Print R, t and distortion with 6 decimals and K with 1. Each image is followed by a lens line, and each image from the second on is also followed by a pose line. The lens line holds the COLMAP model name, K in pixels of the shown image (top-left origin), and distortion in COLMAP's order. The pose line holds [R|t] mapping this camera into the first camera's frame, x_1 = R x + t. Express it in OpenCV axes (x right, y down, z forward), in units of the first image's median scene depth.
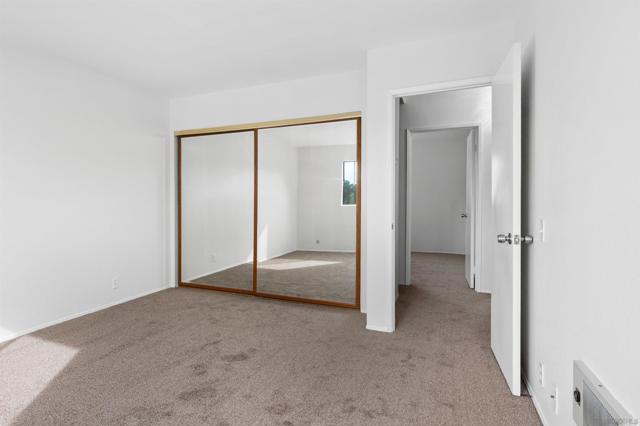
lens RADIAL K [[396.0, 0, 320.0], [0, 396.0, 213.0], [0, 0, 1]] dist [-0.000314, -0.000049]
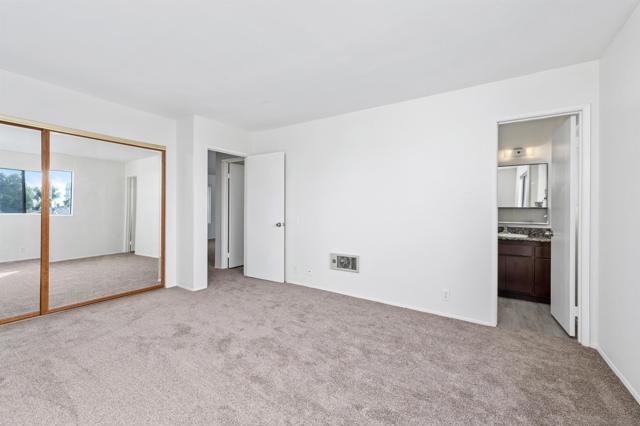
lens RADIAL K [[259.6, 0, 320.0], [0, 259.6, 213.0], [0, 0, 1]] dist [0.000901, 0.000312]
pose [[0.113884, -0.012751, 0.993412, -0.763948], [0.018203, 0.999777, 0.010746, -0.017775], [-0.993327, 0.016859, 0.114091, 0.342747]]
